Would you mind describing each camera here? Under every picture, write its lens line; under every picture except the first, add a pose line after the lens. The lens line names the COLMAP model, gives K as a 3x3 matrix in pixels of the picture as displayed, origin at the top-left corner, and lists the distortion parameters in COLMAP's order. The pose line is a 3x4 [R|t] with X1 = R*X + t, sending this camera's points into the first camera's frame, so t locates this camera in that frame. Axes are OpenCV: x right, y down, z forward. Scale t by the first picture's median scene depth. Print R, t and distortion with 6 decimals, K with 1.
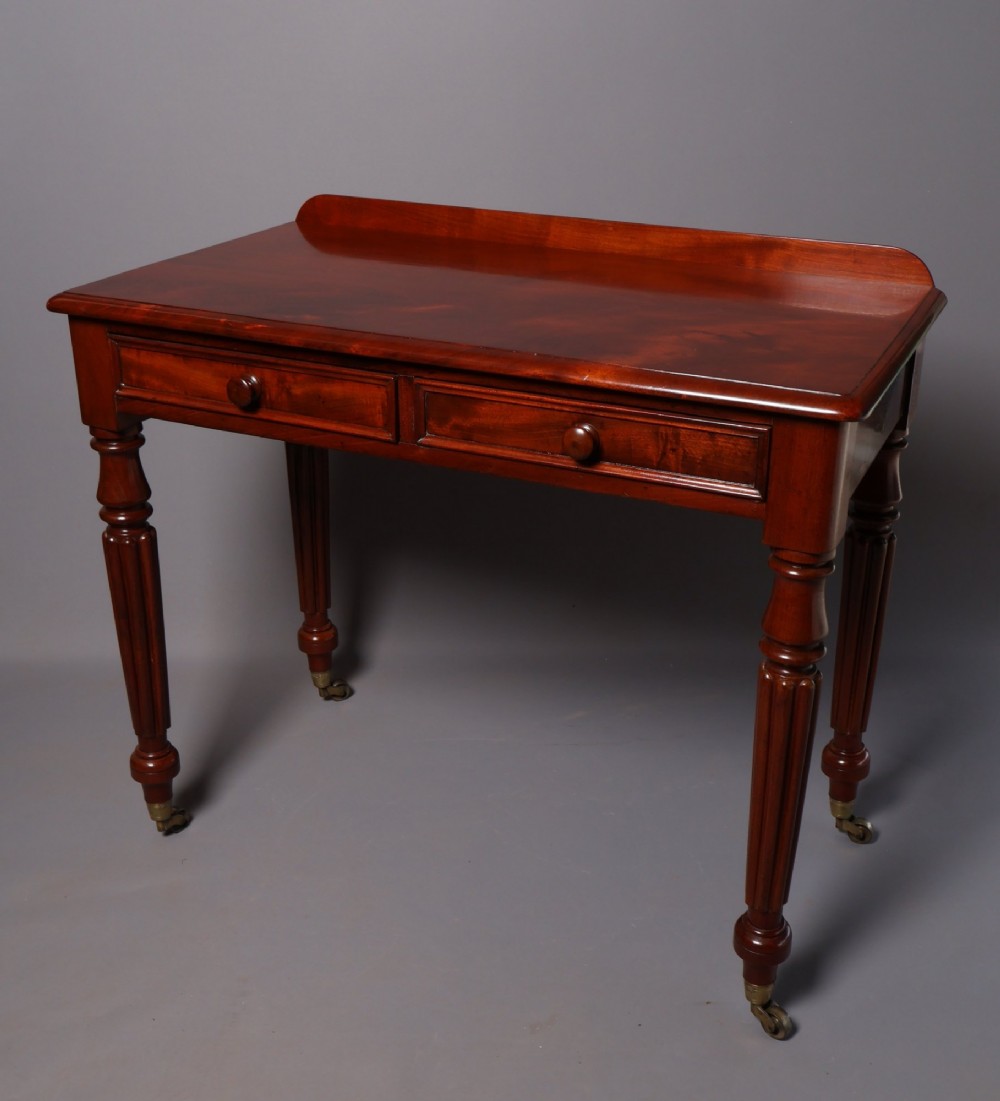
lens RADIAL K [[1446.7, 0, 500.0], [0, 1446.7, 550.5], [0, 0, 1]] dist [0.004381, -0.020349]
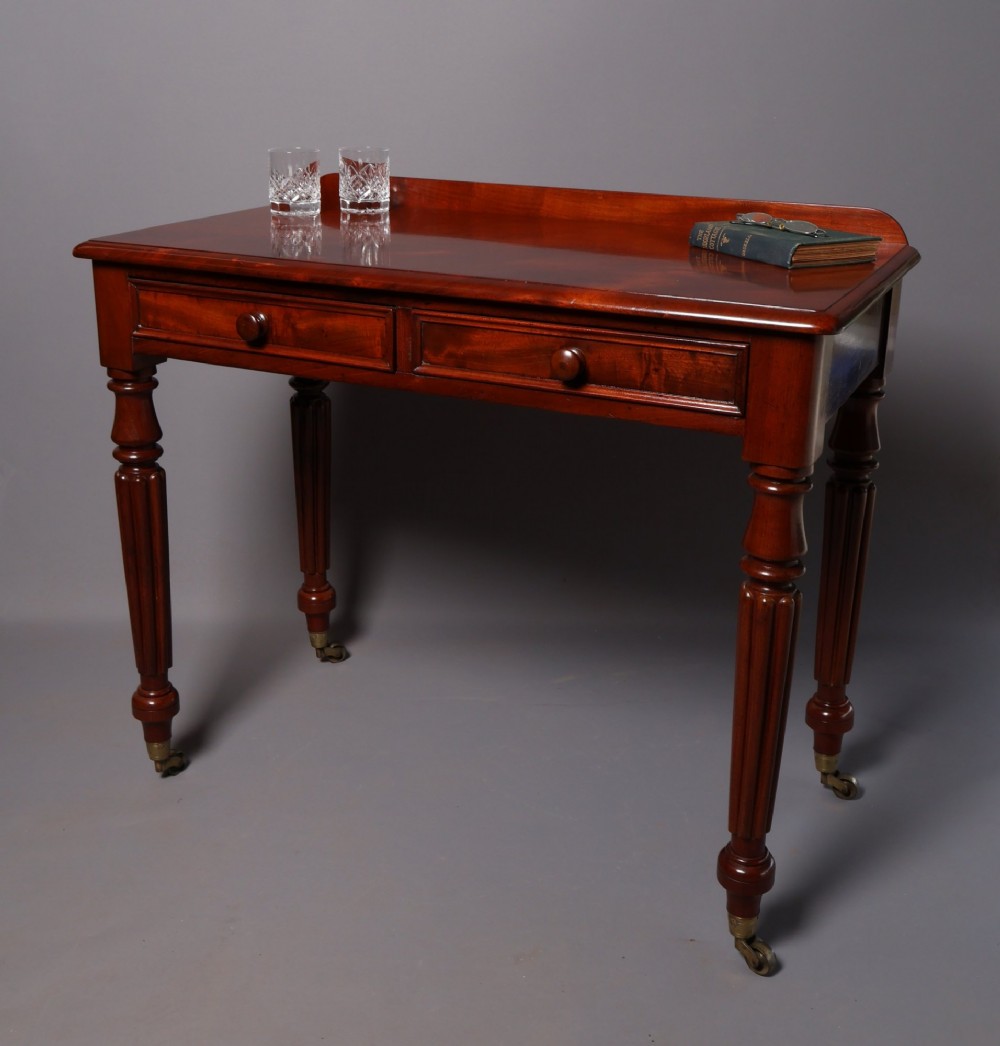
lens RADIAL K [[1401.3, 0, 447.7], [0, 1401.3, 465.6], [0, 0, 1]] dist [-0.003822, 0.015118]
pose [[0.999135, 0.014163, -0.039108, 0.008211], [-0.018282, 0.994085, -0.107051, 0.096354], [0.037360, 0.107674, 0.993484, -0.006718]]
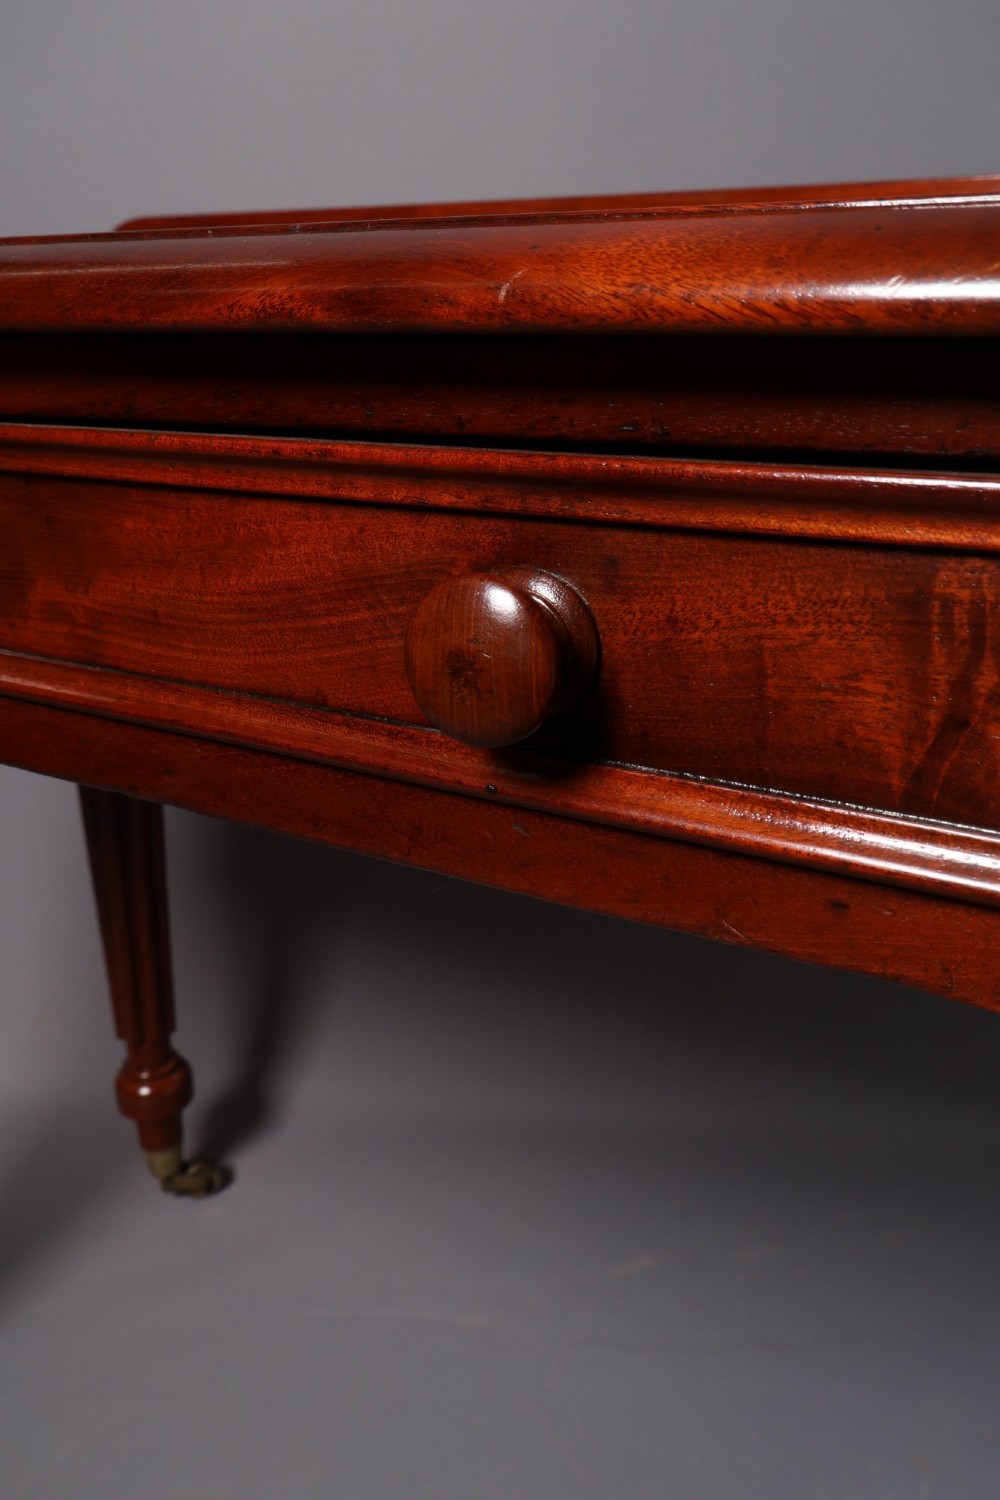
lens RADIAL K [[1251.6, 0, 500.0], [0, 1251.6, 750.0], [0, 0, 1]] dist [0.000182, 0.000500]
pose [[0.993535, 0.024699, -0.110811, 0.065979], [-0.033134, 0.996637, -0.074942, -0.044134], [0.108588, 0.078129, 0.991012, 0.736808]]
